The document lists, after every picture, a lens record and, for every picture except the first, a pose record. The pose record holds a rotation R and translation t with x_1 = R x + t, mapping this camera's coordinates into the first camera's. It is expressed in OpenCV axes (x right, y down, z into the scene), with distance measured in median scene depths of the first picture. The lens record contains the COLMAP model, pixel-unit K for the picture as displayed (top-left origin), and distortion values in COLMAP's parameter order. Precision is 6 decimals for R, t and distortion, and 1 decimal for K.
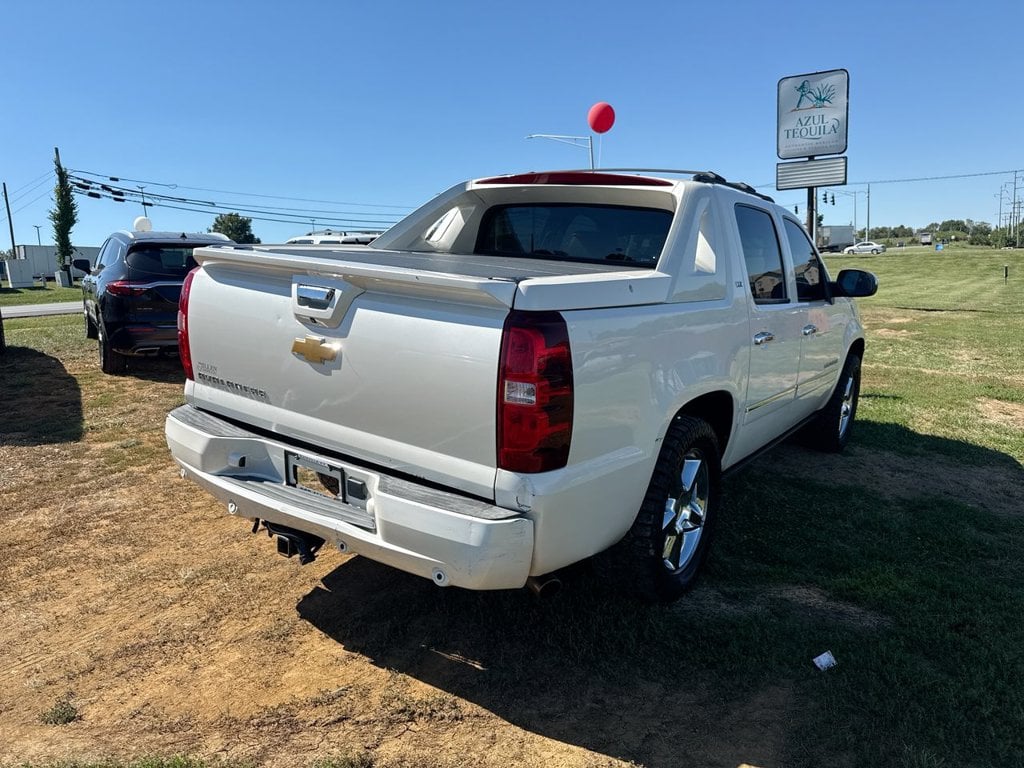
lens RADIAL K [[723.3, 0, 518.0], [0, 723.3, 387.7], [0, 0, 1]] dist [0.076336, -0.097102]
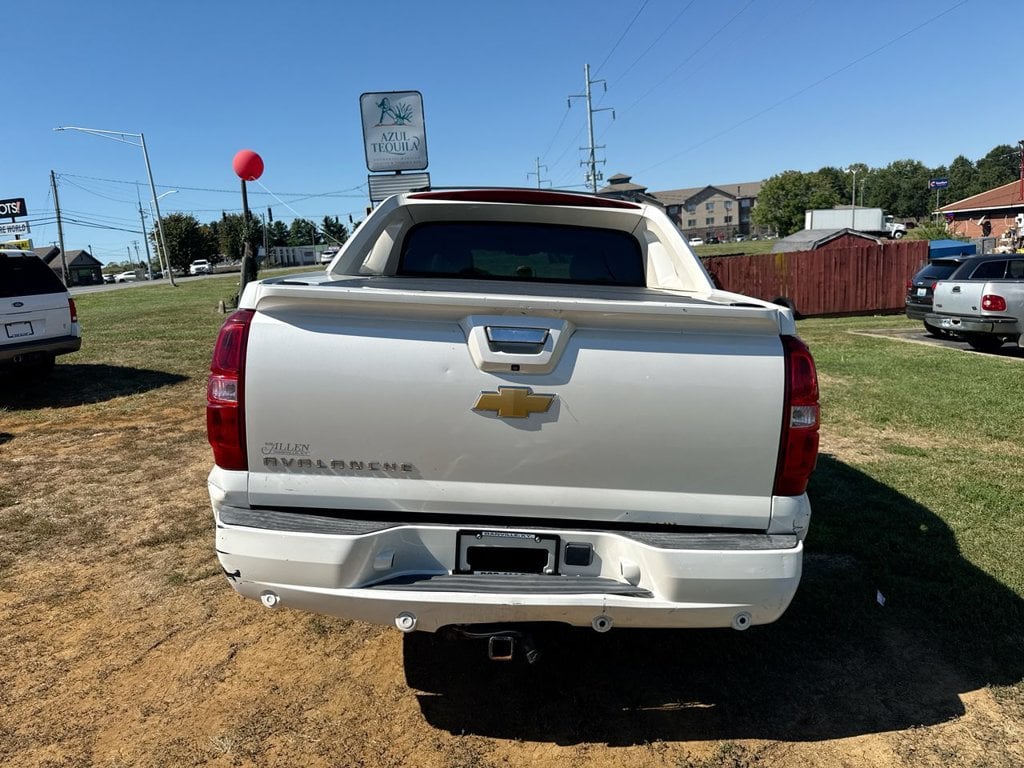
lens RADIAL K [[723.3, 0, 518.0], [0, 723.3, 387.7], [0, 0, 1]] dist [0.076336, -0.097102]
pose [[0.822094, -0.117798, 0.557032, -0.643887], [0.122575, 0.992039, 0.028889, -0.081155], [-0.556001, 0.044529, 0.829988, 0.268531]]
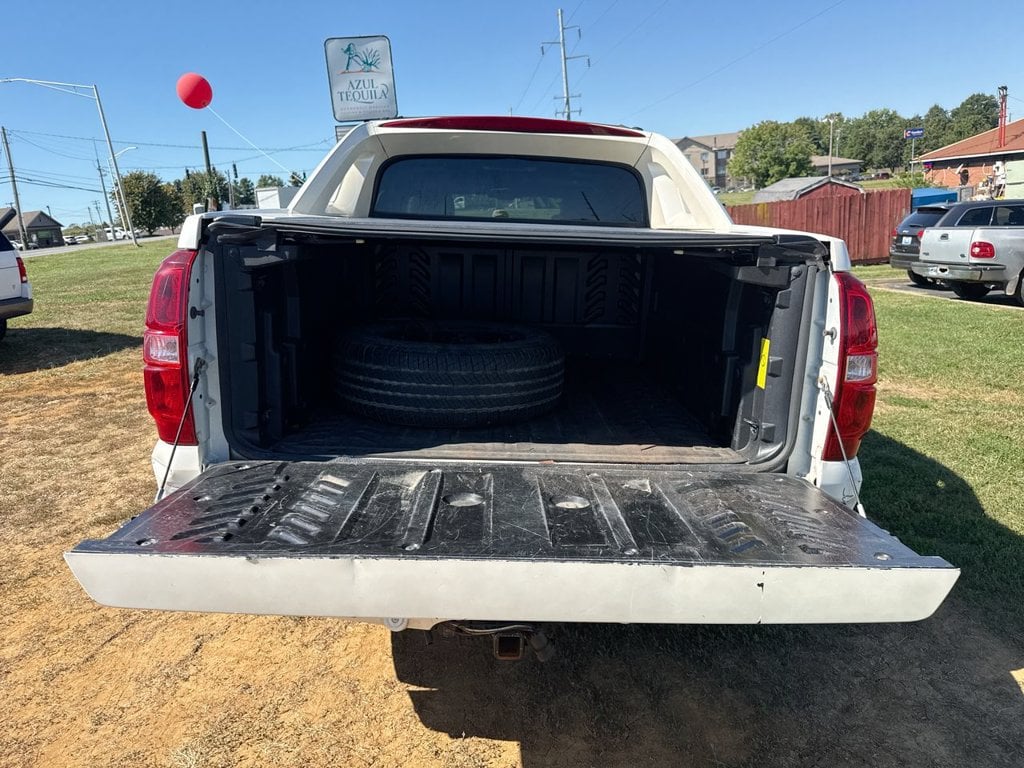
lens RADIAL K [[723.3, 0, 518.0], [0, 723.3, 387.7], [0, 0, 1]] dist [0.076336, -0.097102]
pose [[0.801424, -0.164941, 0.574903, -0.597150], [0.138828, 0.986270, 0.089435, -0.074887], [-0.581761, 0.008137, 0.813319, 0.382324]]
